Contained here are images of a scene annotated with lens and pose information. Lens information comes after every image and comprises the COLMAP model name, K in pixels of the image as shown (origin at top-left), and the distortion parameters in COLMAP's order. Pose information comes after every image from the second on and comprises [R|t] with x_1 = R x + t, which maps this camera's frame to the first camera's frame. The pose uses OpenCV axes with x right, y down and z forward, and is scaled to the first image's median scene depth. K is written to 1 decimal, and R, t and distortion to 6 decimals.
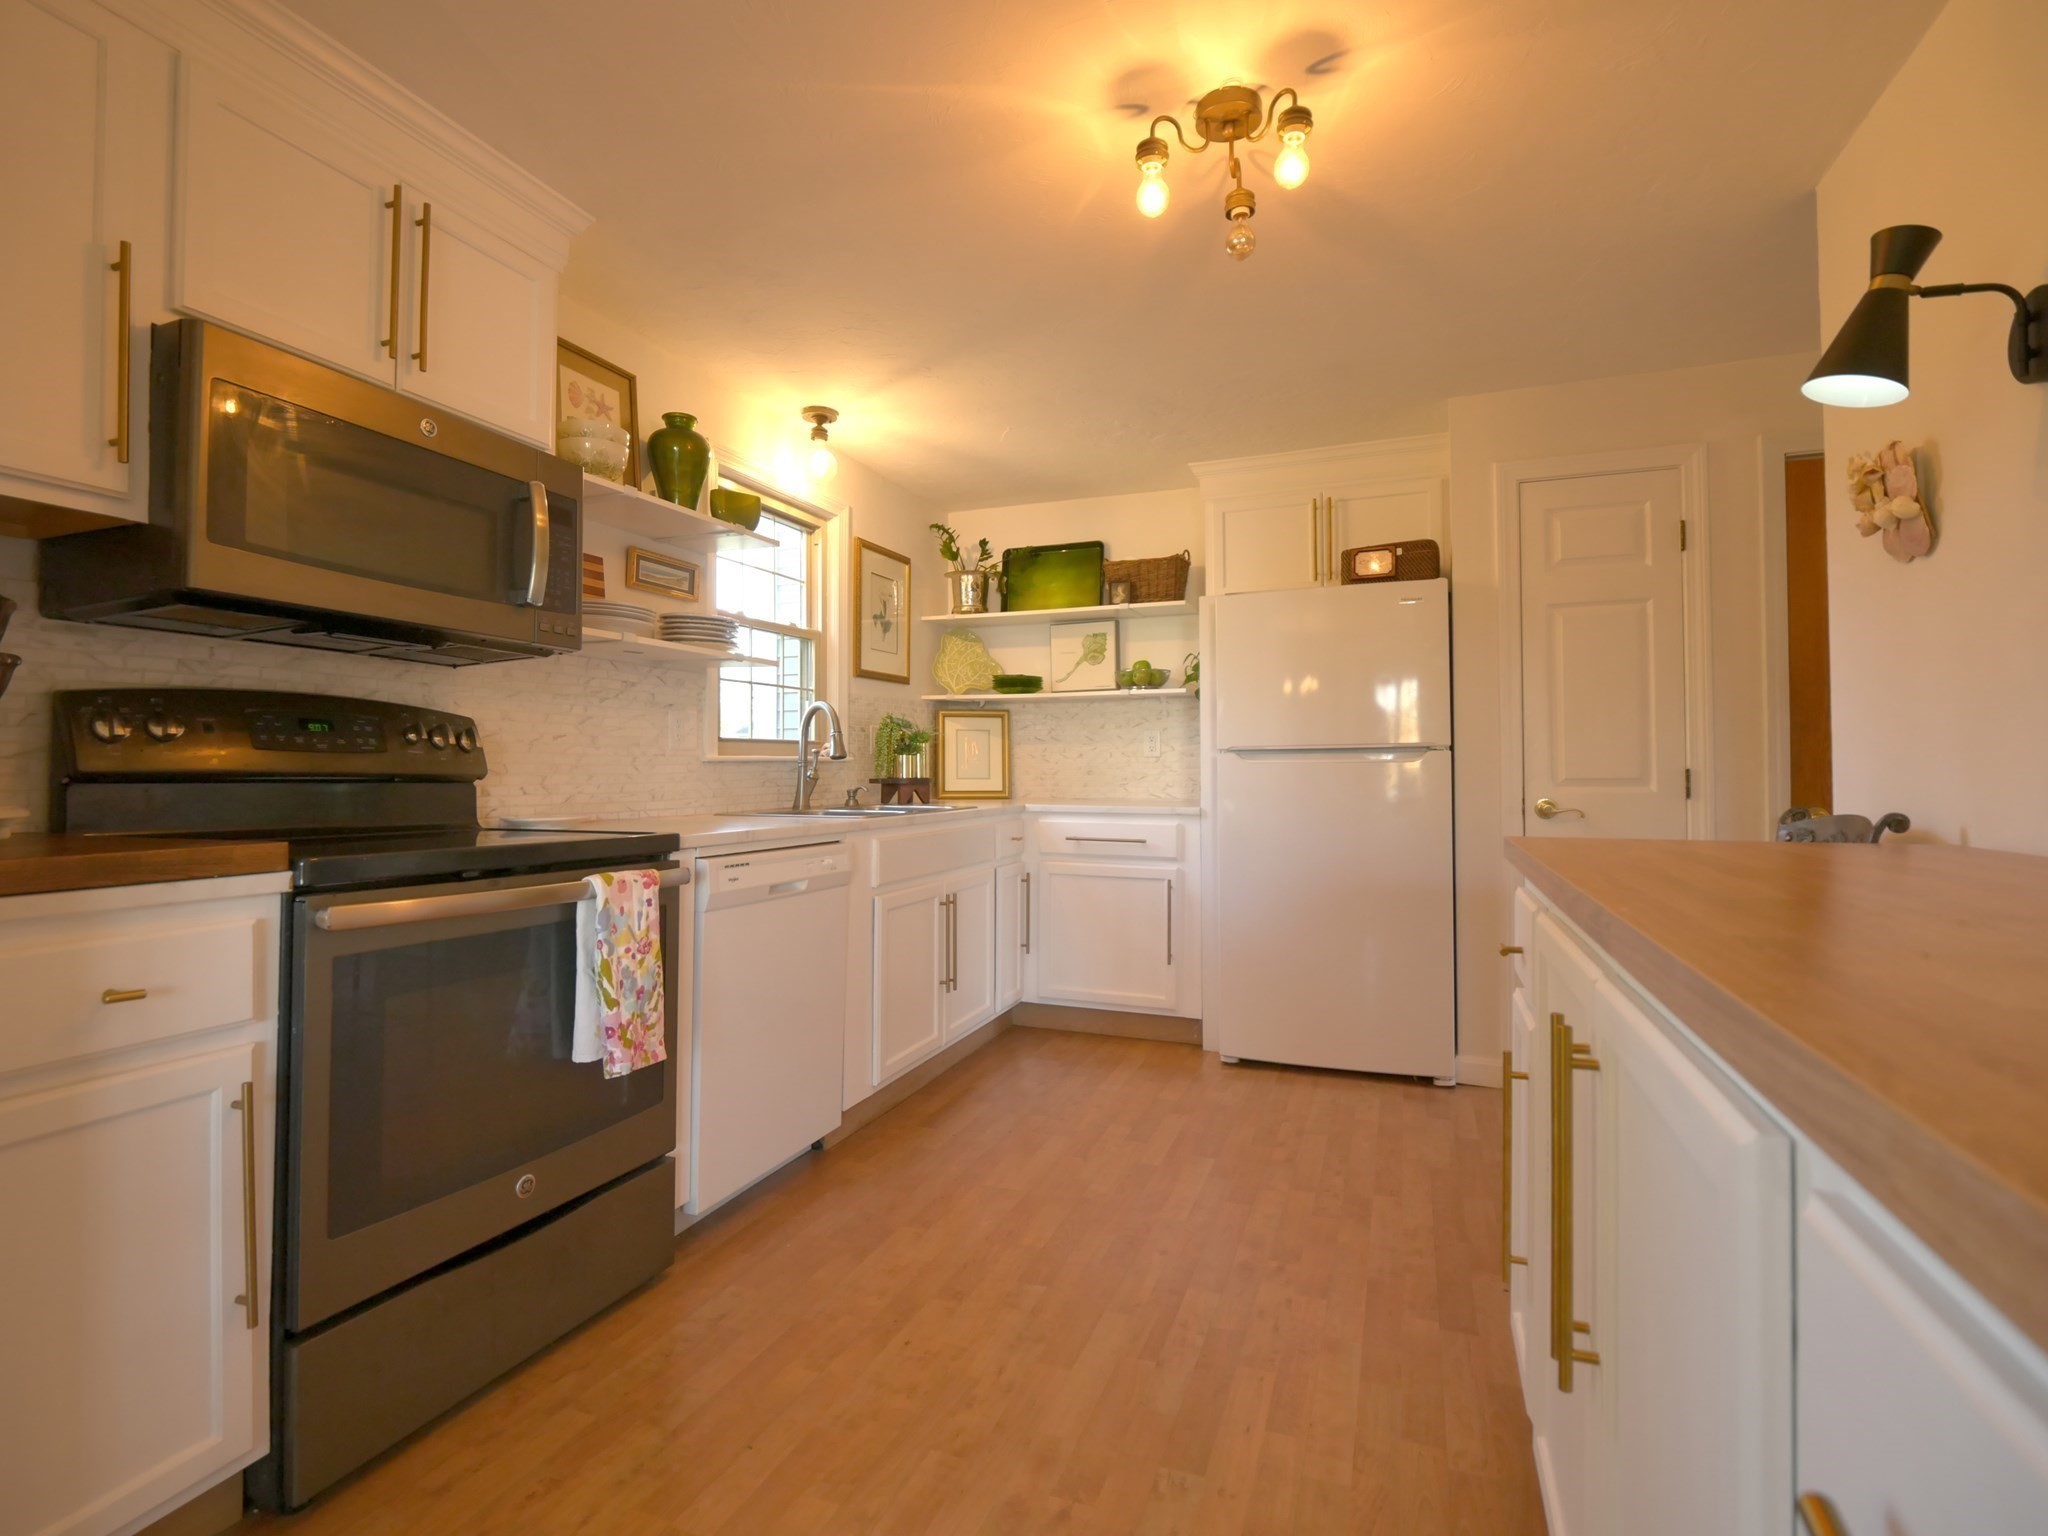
lens RADIAL K [[977.5, 0, 1020.4], [0, 977.5, 758.2], [0, 0, 1]] dist [-0.018952, 0.002160]
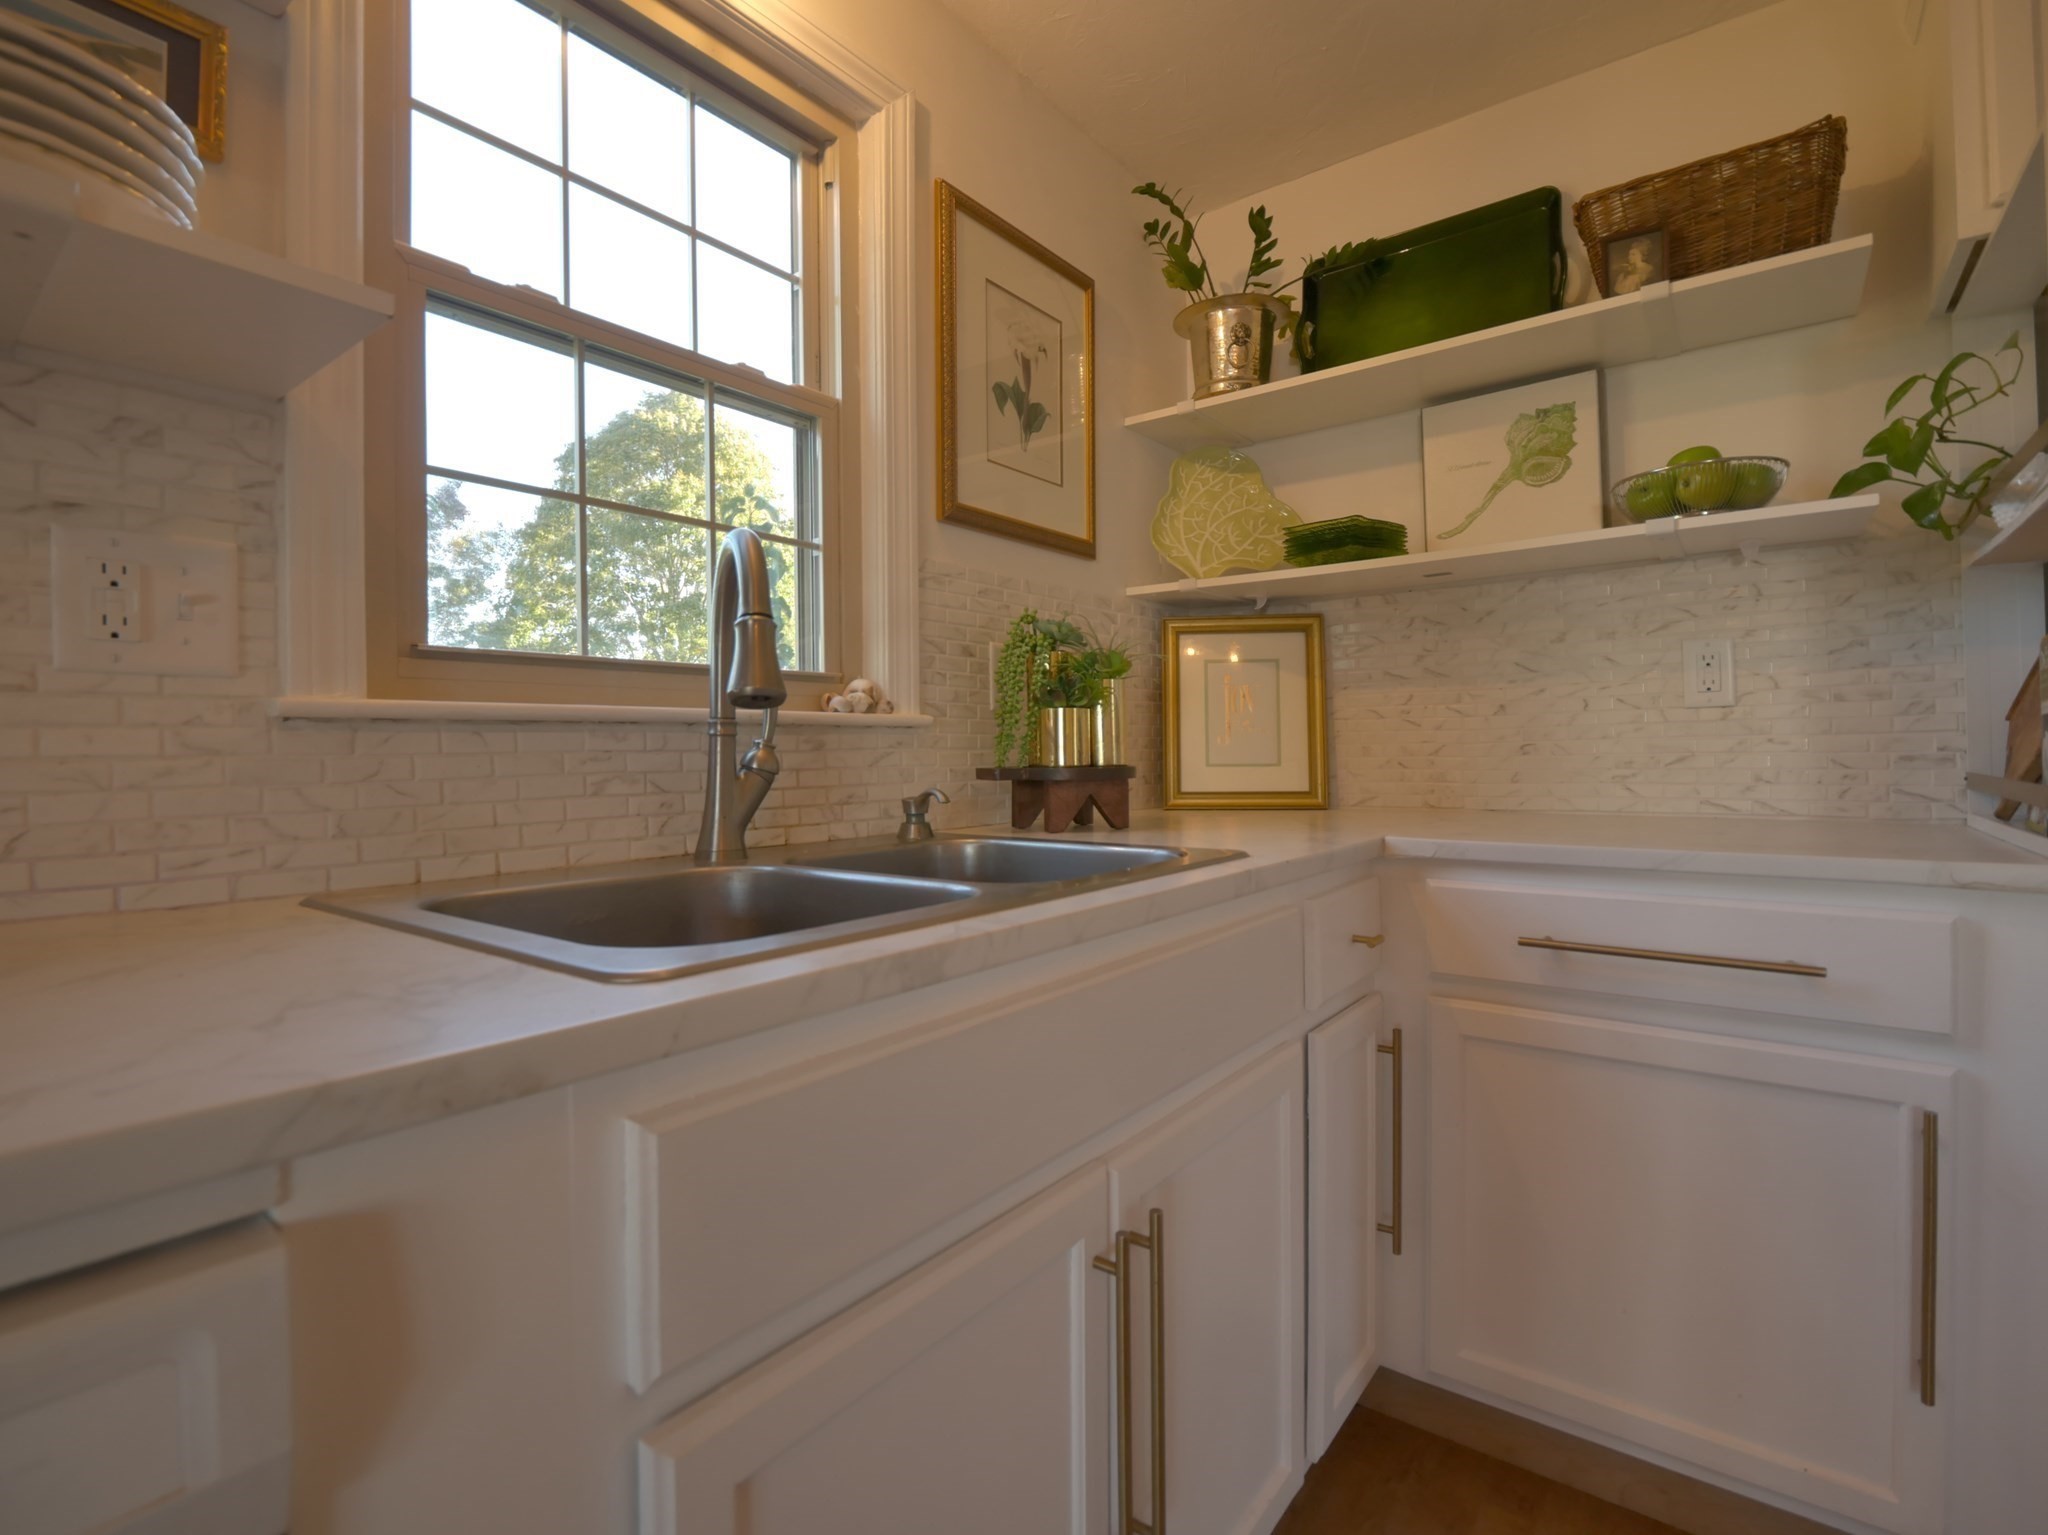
lens RADIAL K [[977.5, 0, 1020.4], [0, 977.5, 757.7], [0, 0, 1]] dist [-0.018952, 0.002160]
pose [[0.959244, -0.010382, -0.282387, -0.021958], [0.014151, 0.999836, 0.011311, 0.011990], [0.282224, -0.014846, 0.959234, 0.602743]]
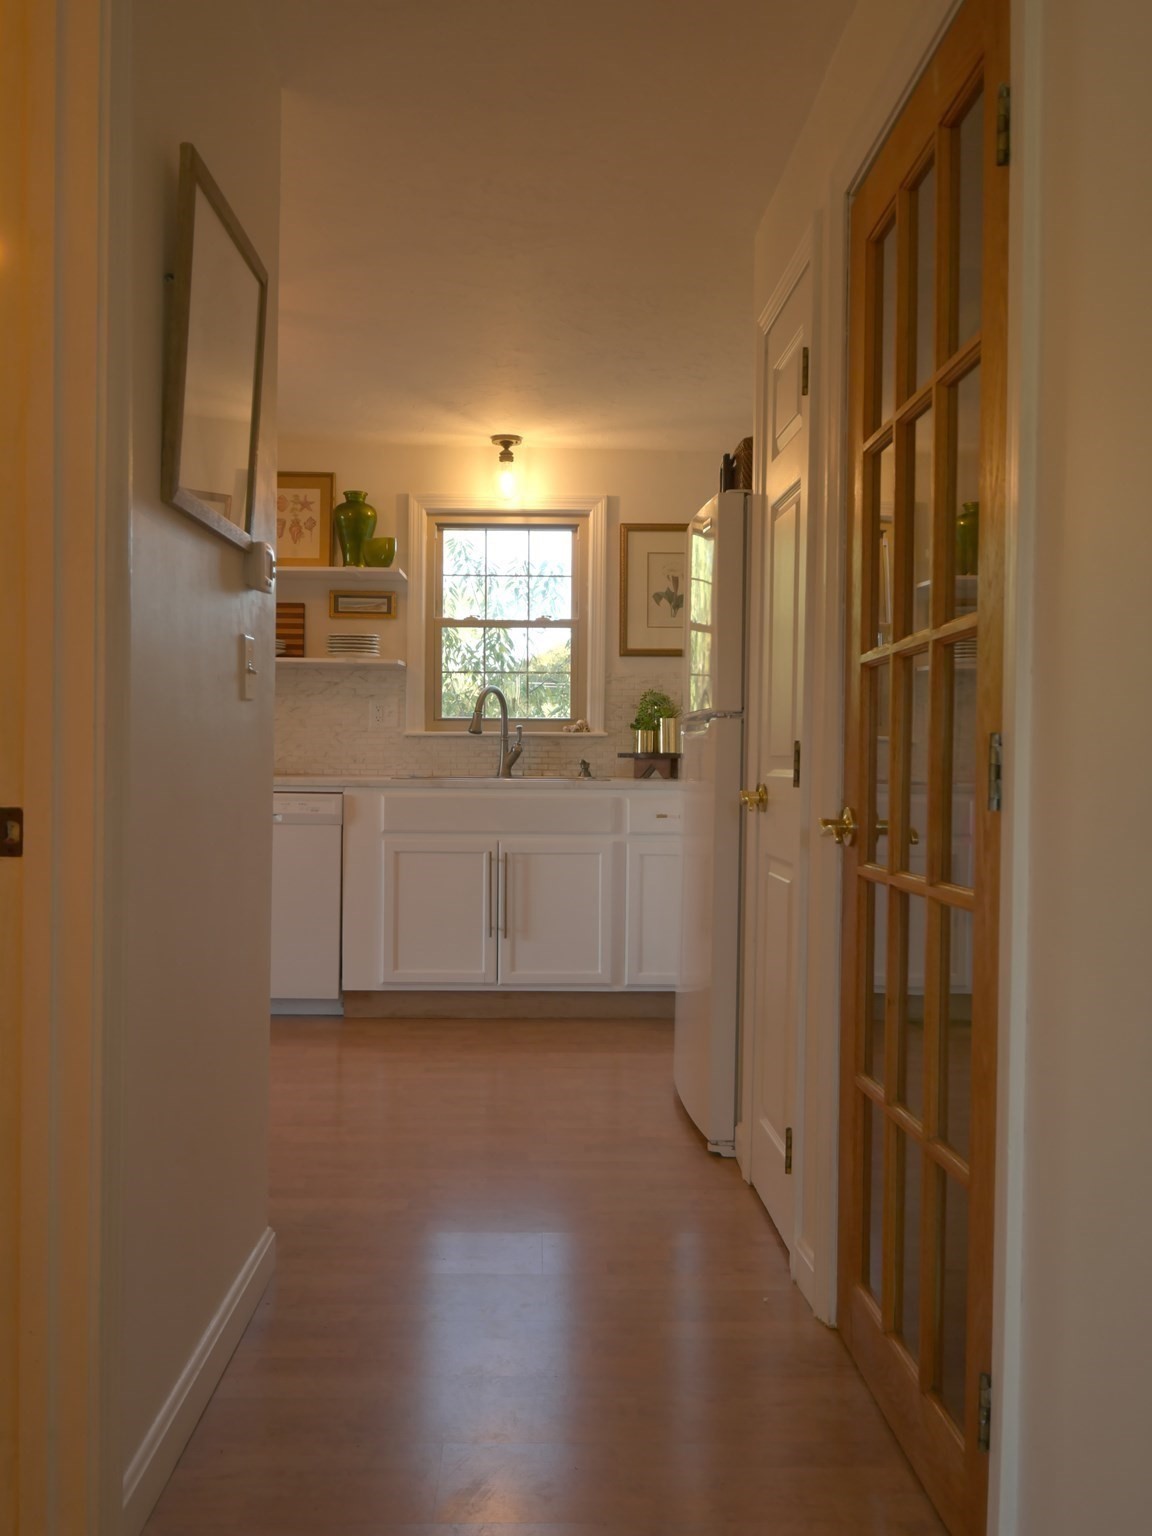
lens RADIAL K [[1292.8, 0, 576.0], [0, 1292.8, 768.0], [0, 0, 1]] dist [0.002806, 0.000390]
pose [[0.387289, 0.020405, -0.921733, 1.088359], [0.000030, 0.999755, 0.022145, 0.006029], [0.921958, -0.008604, 0.387193, 0.404307]]
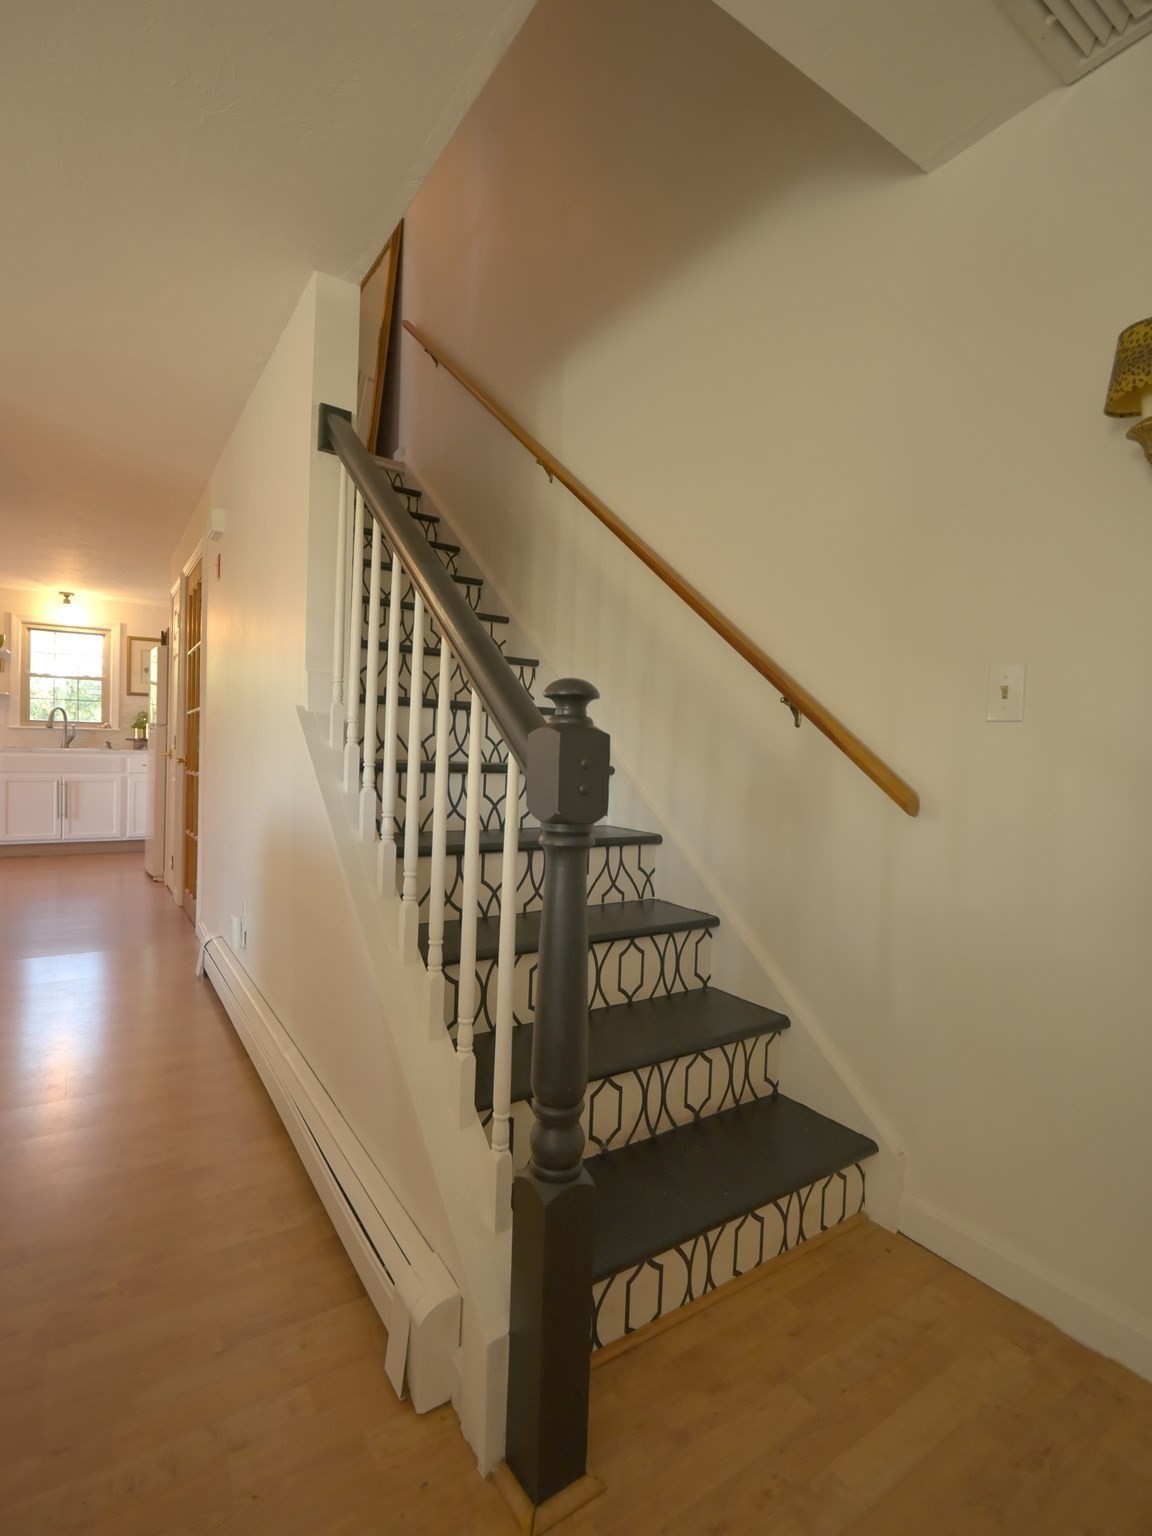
lens RADIAL K [[733.1, 0, 569.5], [0, 733.1, 770.9], [0, 0, 1]] dist [-0.018952, 0.002160]
pose [[0.813590, 0.044380, -0.579743, 1.713948], [-0.025598, 0.998850, 0.040541, 0.000457], [0.580875, -0.018143, 0.813790, 0.176064]]
